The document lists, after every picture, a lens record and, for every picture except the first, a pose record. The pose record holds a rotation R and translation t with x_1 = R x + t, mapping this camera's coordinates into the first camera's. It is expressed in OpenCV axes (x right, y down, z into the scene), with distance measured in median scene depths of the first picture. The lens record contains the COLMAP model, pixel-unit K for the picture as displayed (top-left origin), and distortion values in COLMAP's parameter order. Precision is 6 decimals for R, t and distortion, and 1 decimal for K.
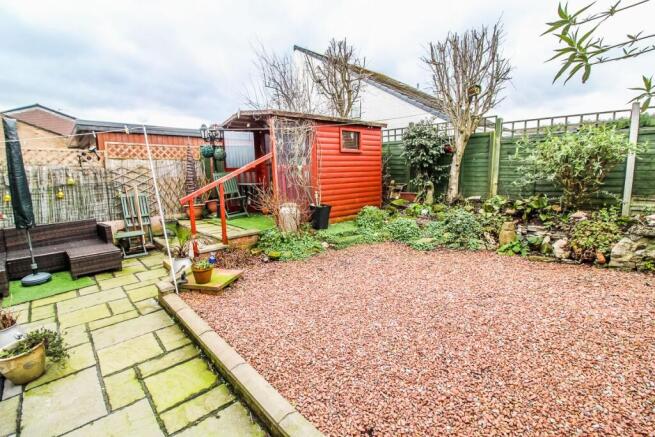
lens RADIAL K [[302.3, 0, 328.3], [0, 302.3, 209.7], [0, 0, 1]] dist [-0.000514, -0.000732]
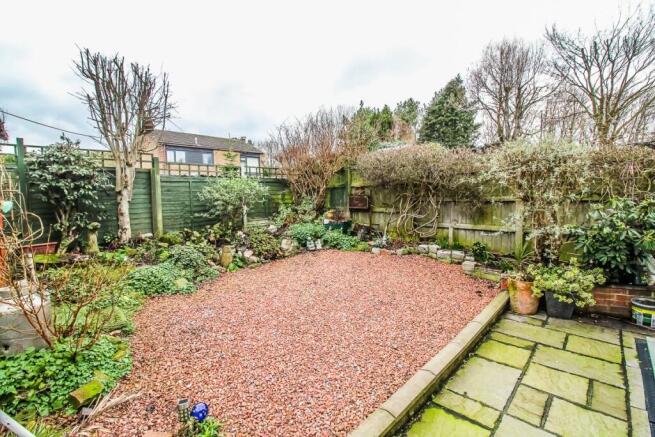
lens RADIAL K [[302.3, 0, 328.3], [0, 302.3, 209.7], [0, 0, 1]] dist [-0.000514, -0.000732]
pose [[-0.062556, -0.028675, 0.997629, -1.098261], [0.159406, 0.986468, 0.038350, -0.144076], [-0.985229, 0.161427, -0.057139, 1.063222]]
